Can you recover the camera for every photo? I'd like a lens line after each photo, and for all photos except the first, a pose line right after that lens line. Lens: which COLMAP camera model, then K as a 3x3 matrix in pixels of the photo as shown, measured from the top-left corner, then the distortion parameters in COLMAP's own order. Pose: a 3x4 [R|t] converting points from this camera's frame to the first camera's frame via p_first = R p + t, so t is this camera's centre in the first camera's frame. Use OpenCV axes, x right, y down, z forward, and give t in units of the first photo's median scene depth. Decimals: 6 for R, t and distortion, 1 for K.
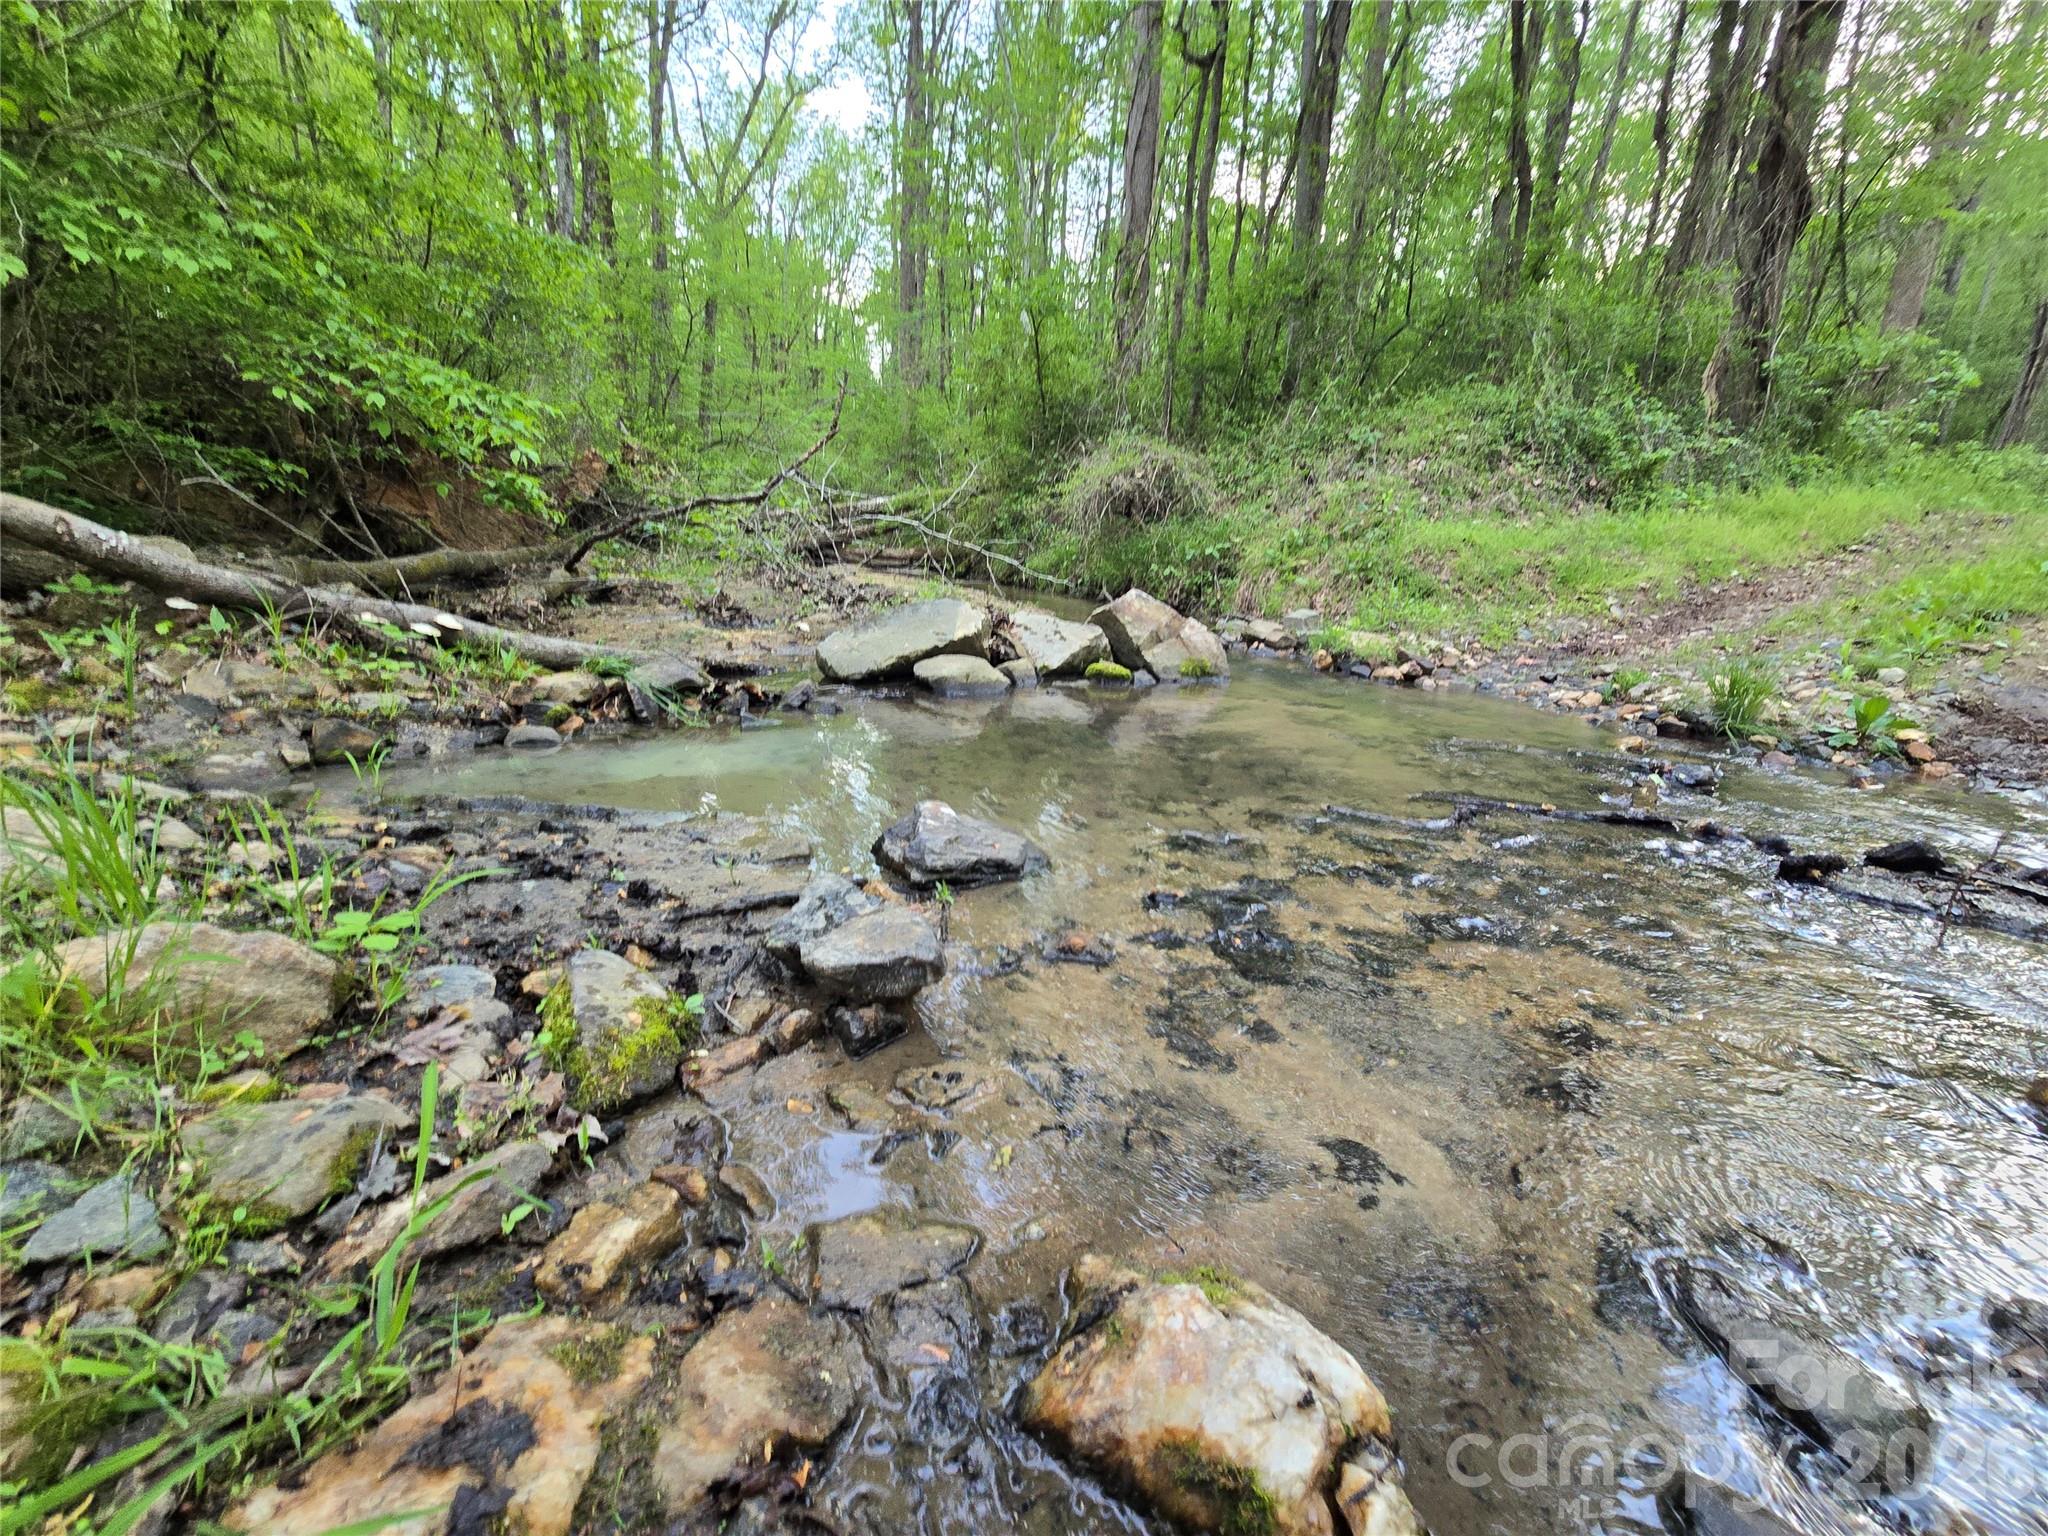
lens RADIAL K [[843.6, 0, 1024.0], [0, 843.6, 768.0], [0, 0, 1]] dist [-0.002629, -0.000053]
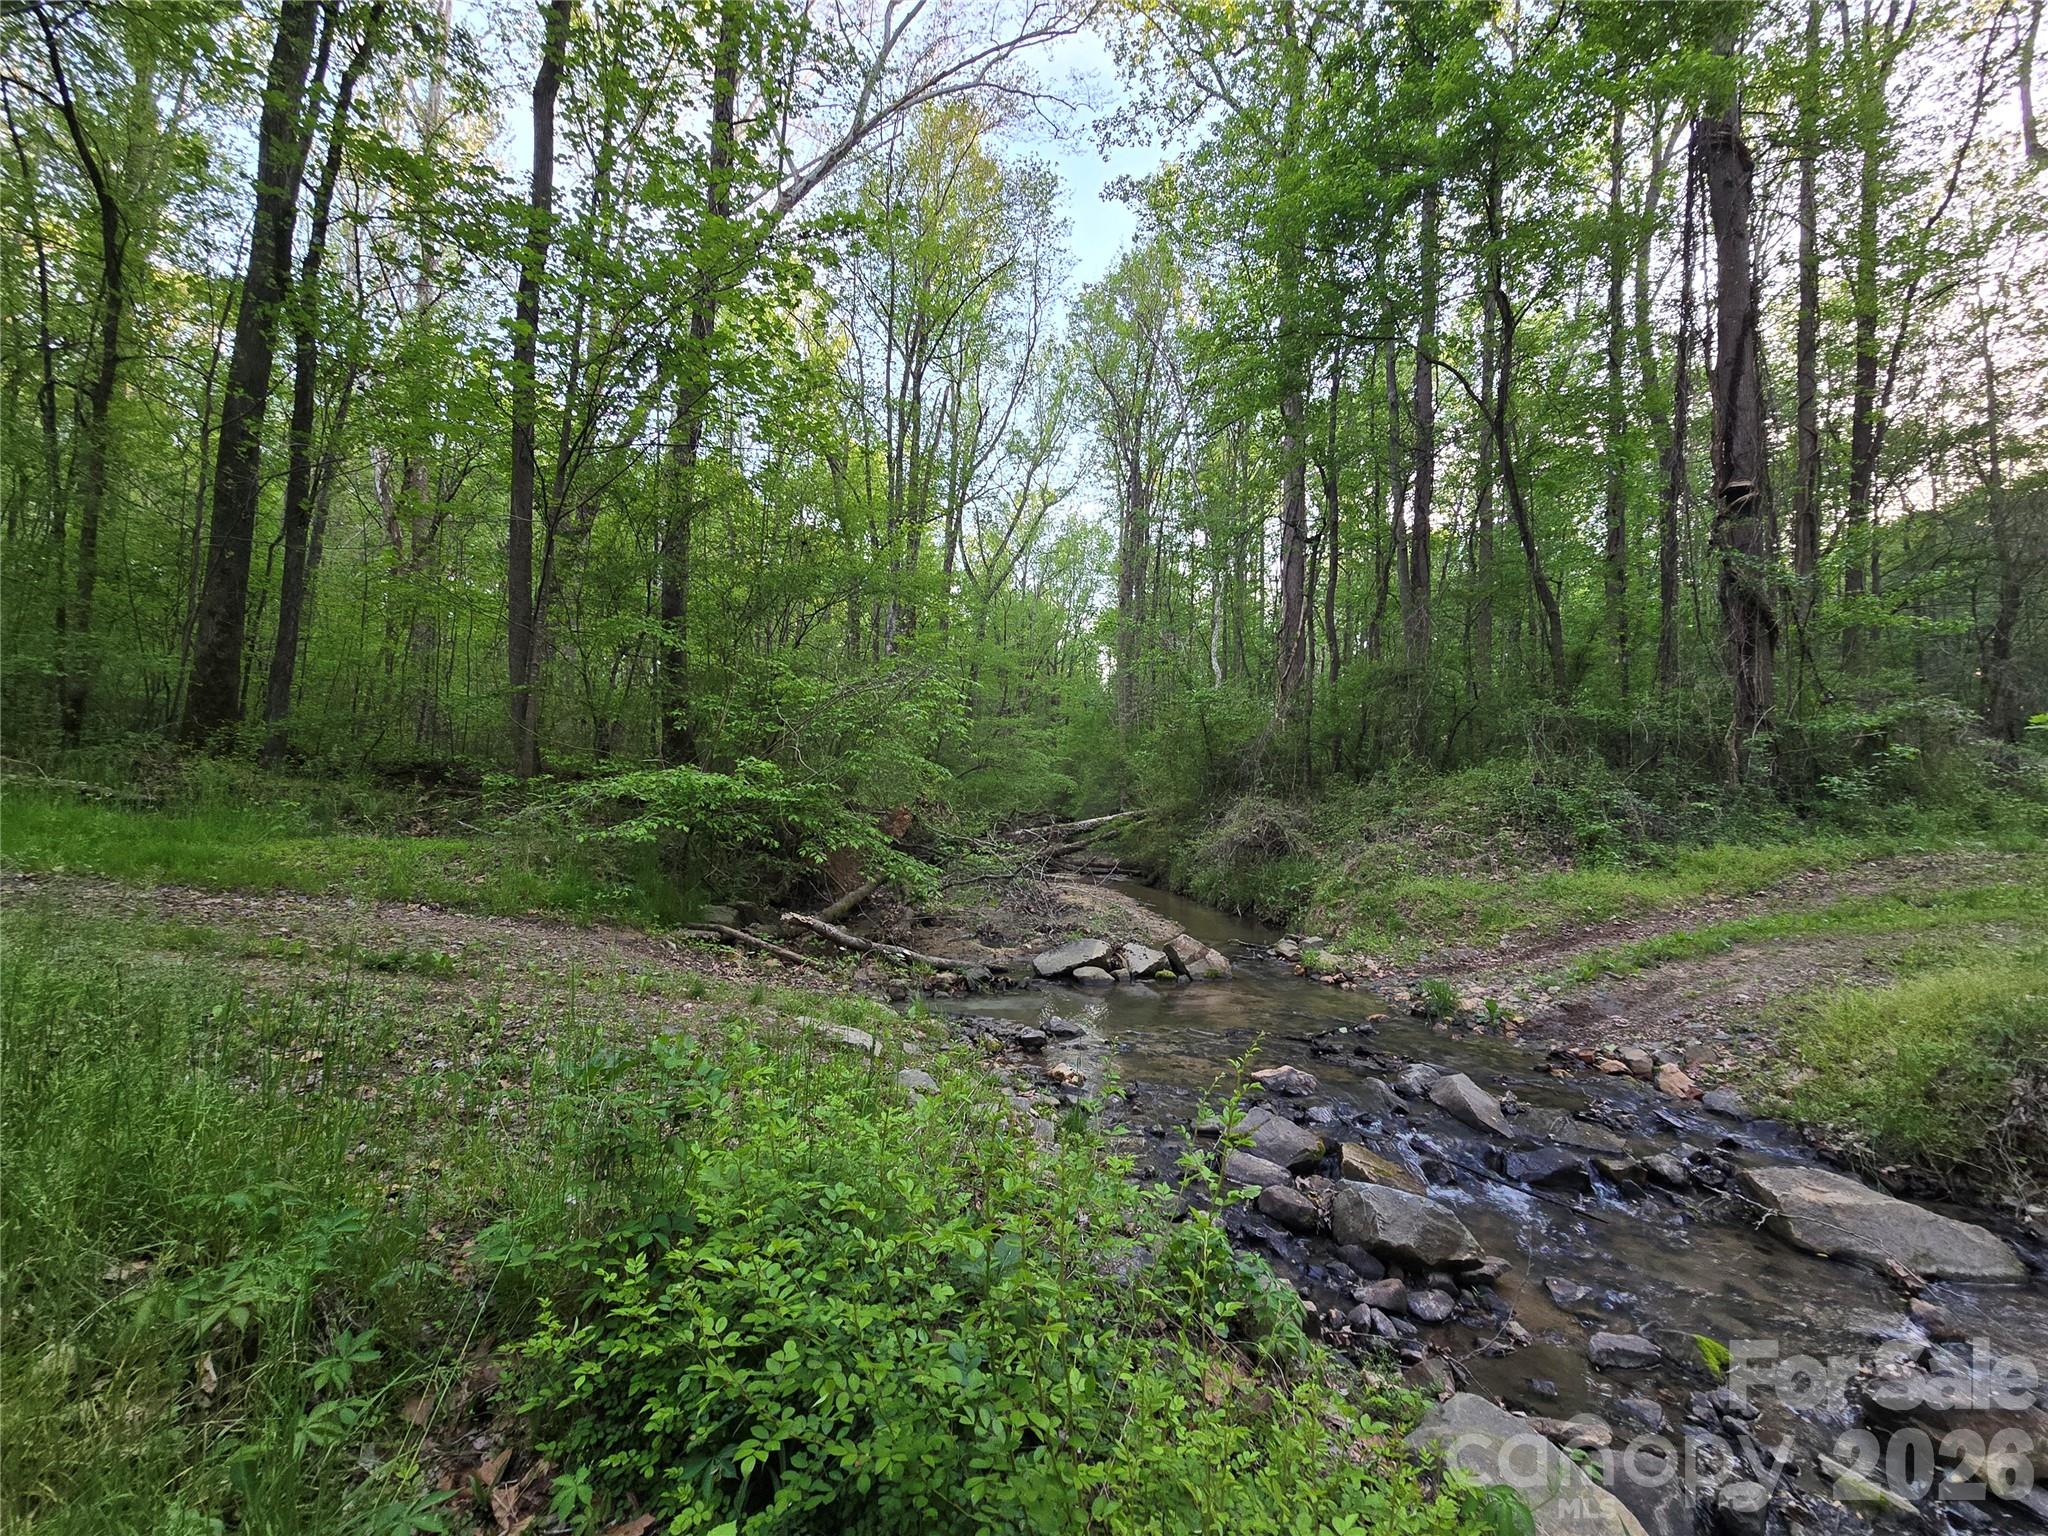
lens RADIAL K [[843.6, 0, 1024.0], [0, 843.6, 768.0], [0, 0, 1]] dist [-0.002629, -0.000053]
pose [[0.965095, -0.032510, -0.259874, 0.318117], [-0.052049, 0.948664, -0.311974, 0.071178], [0.256675, 0.314611, 0.913859, -1.174347]]
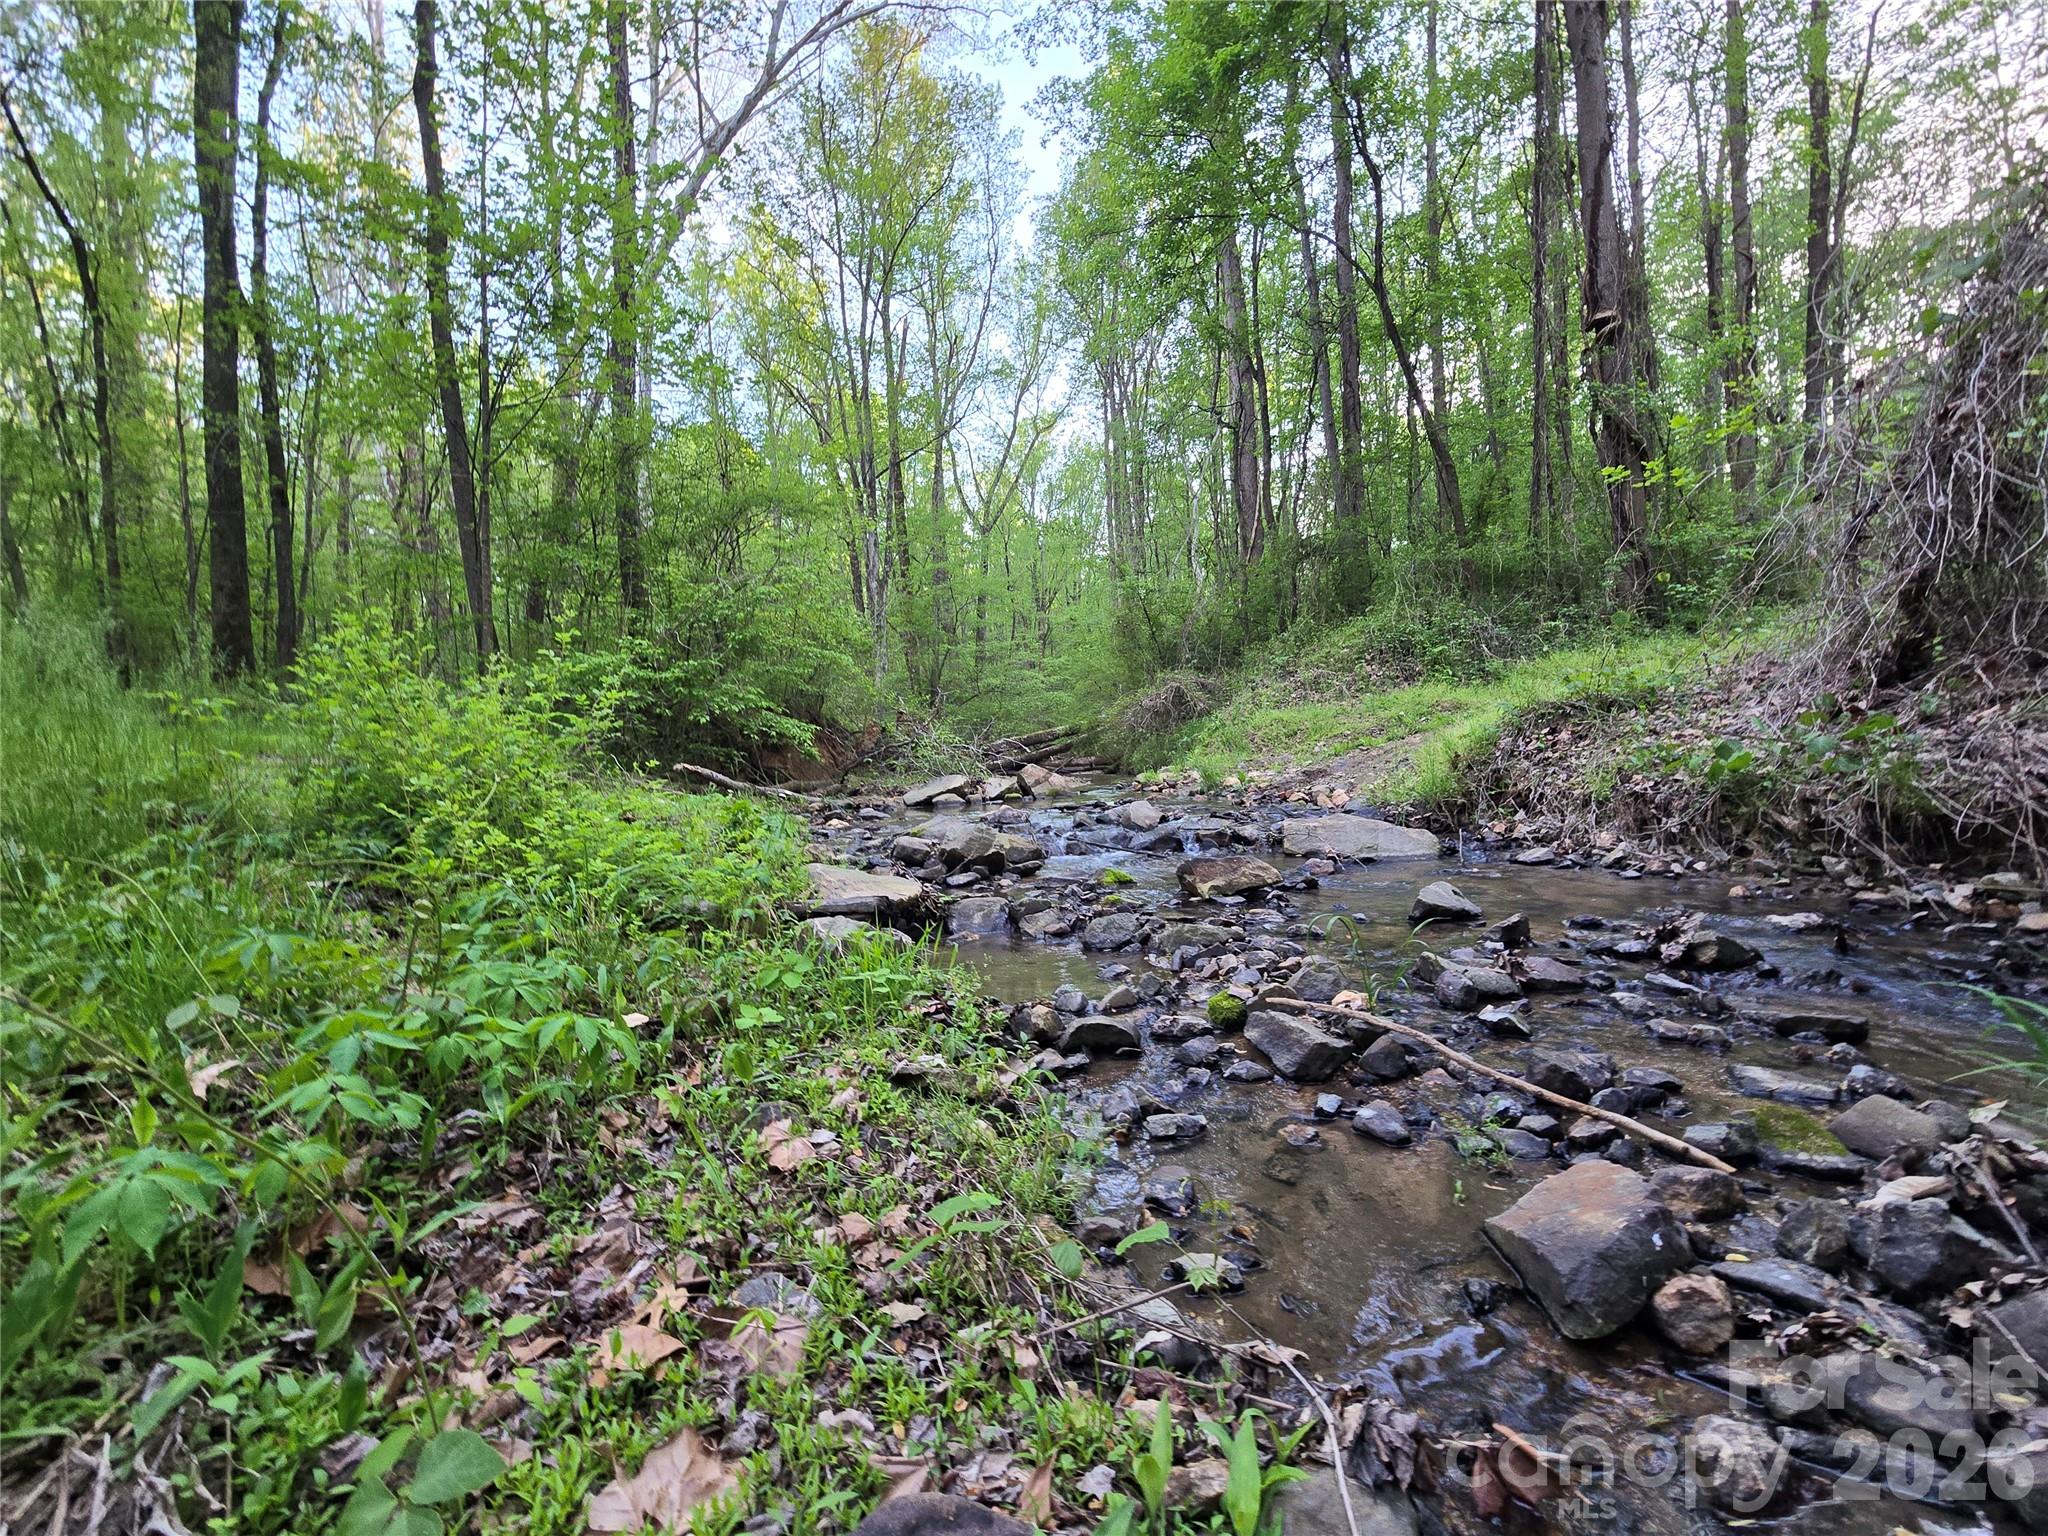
lens RADIAL K [[843.6, 0, 1024.0], [0, 843.6, 768.0], [0, 0, 1]] dist [-0.002629, -0.000053]
pose [[0.942395, -0.103048, -0.318233, 0.919944], [0.023078, 0.969128, -0.245474, 0.411859], [0.333705, 0.223989, 0.915680, -1.279679]]
